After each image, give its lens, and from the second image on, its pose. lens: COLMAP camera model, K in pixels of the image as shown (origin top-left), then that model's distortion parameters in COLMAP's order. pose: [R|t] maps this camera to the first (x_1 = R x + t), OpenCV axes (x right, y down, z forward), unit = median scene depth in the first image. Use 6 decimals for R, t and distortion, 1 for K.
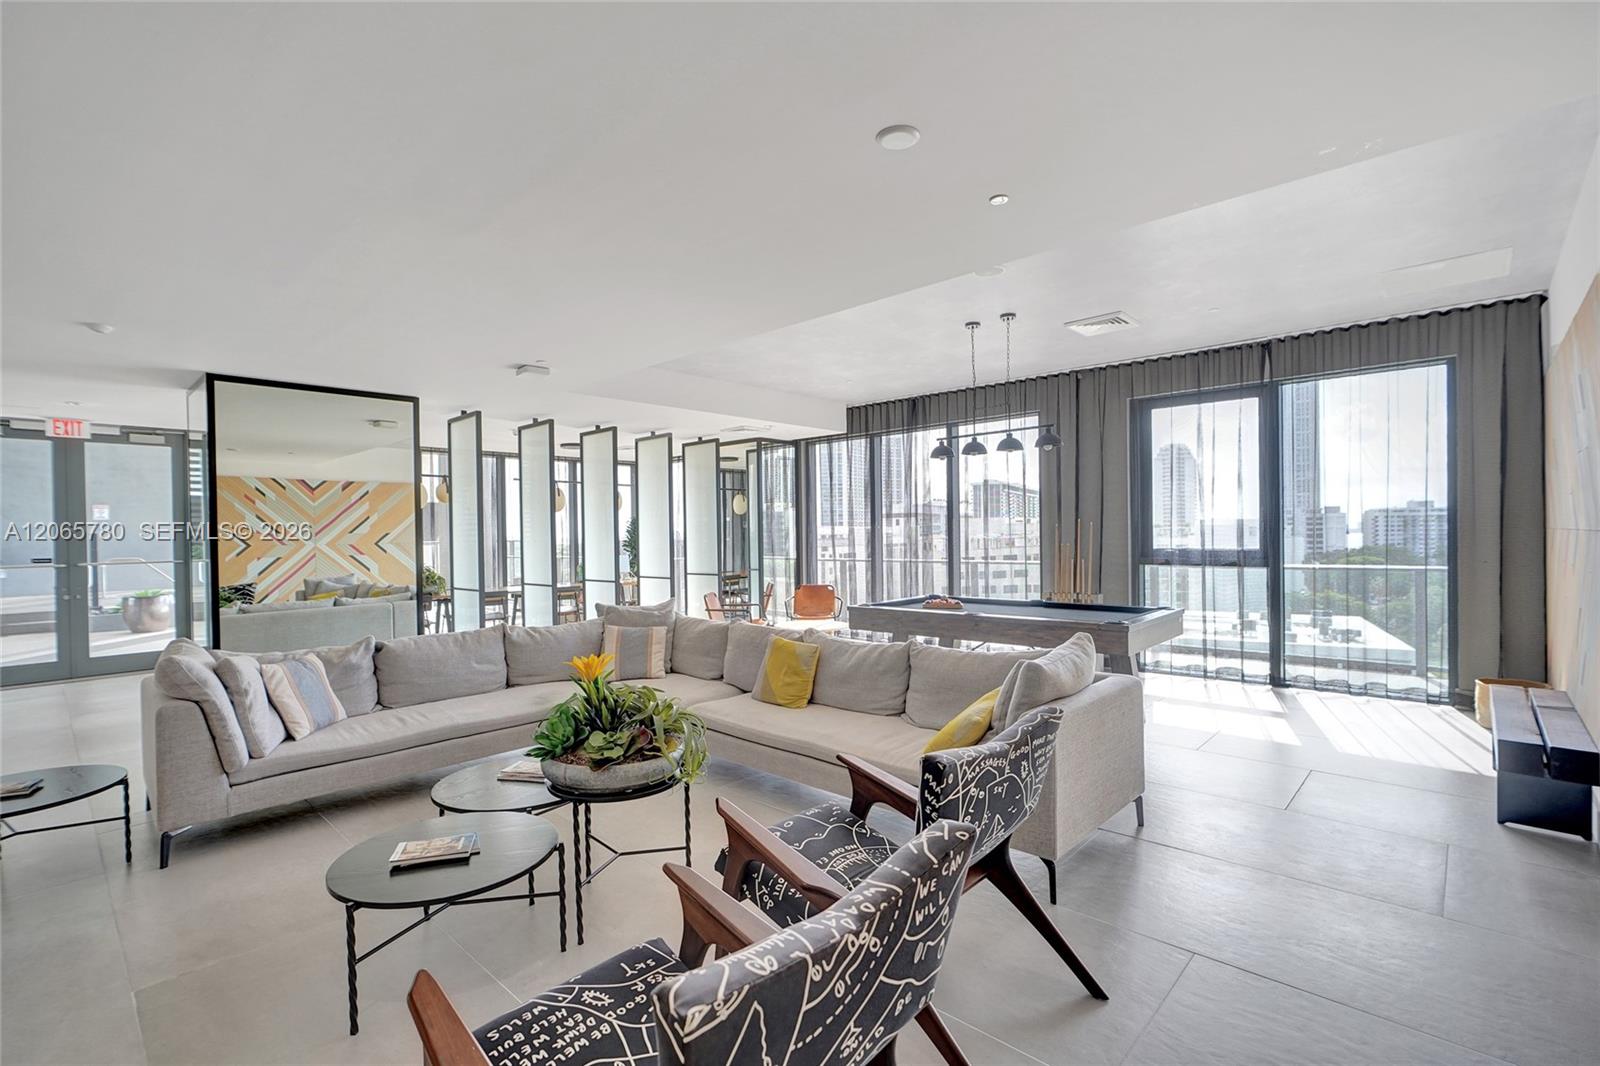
lens RADIAL K [[780.1, 0, 776.4], [0, 780.1, 530.5], [0, 0, 1]] dist [-0.000066, 0.000478]
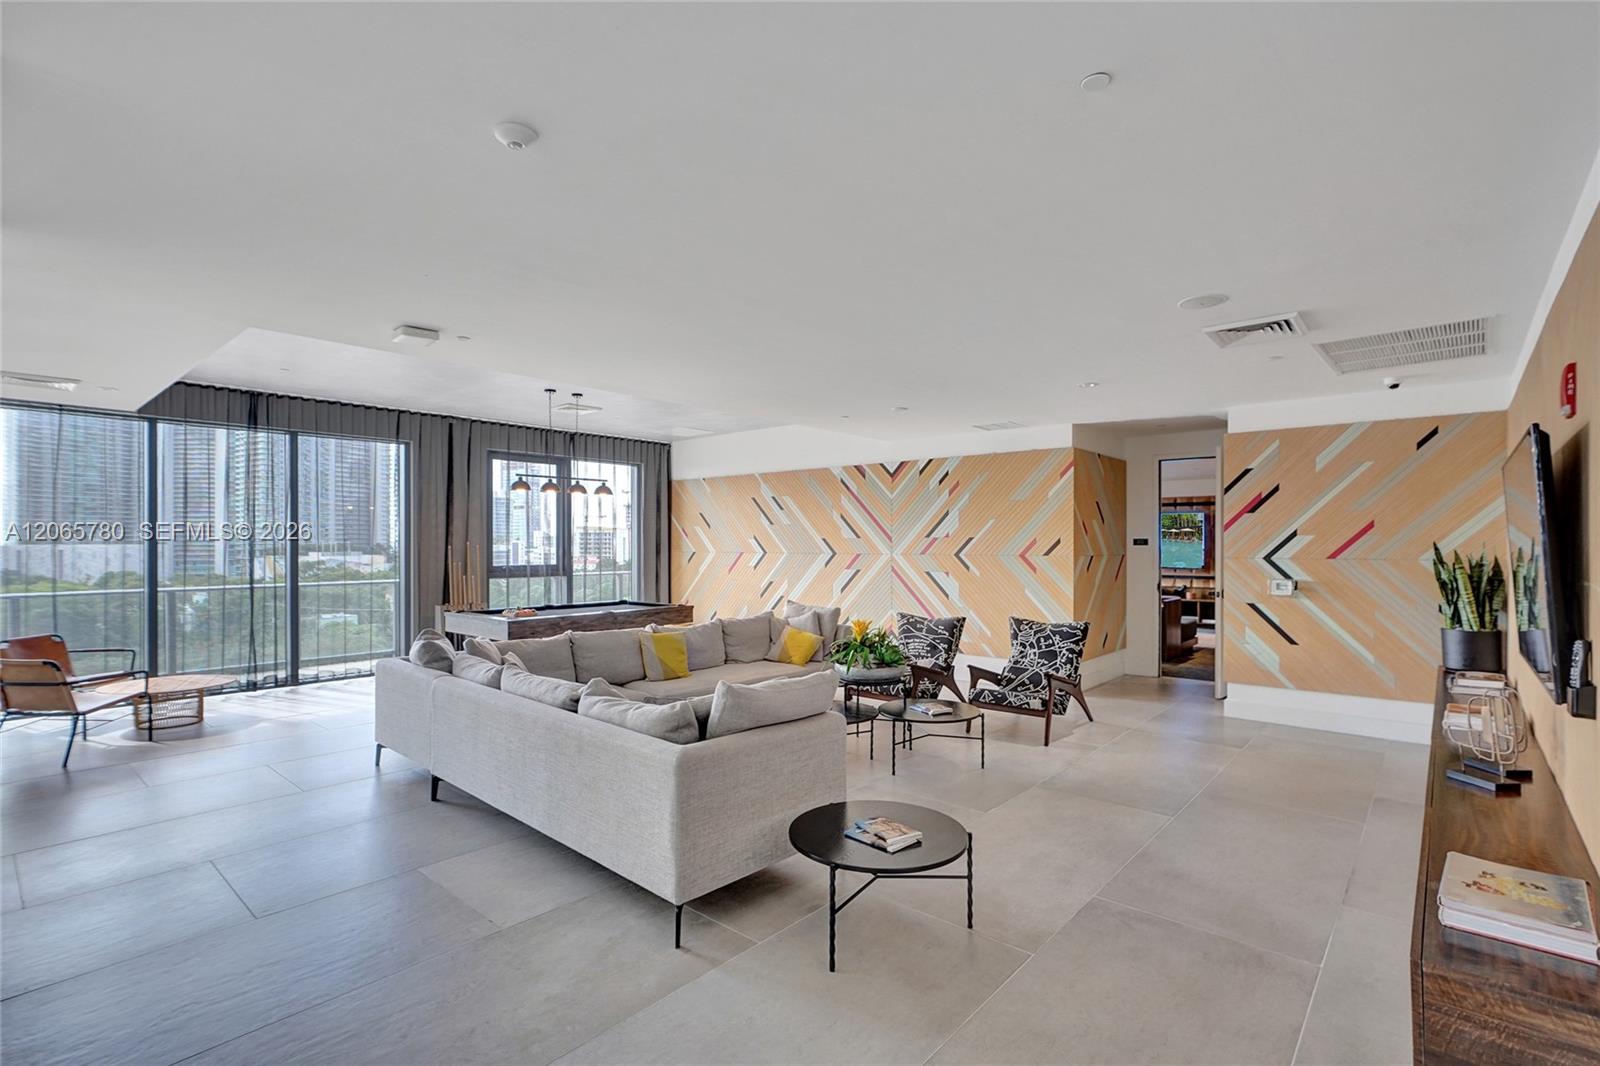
lens RADIAL K [[717.3, 0, 809.3], [0, 717.3, 545.0], [0, 0, 1]] dist [-0.015534, -0.000199]
pose [[-0.011811, 0.020014, 0.999730, -0.794321], [-0.010108, 0.999746, -0.020133, 0.008306], [-0.999879, -0.010343, -0.011606, 0.515612]]
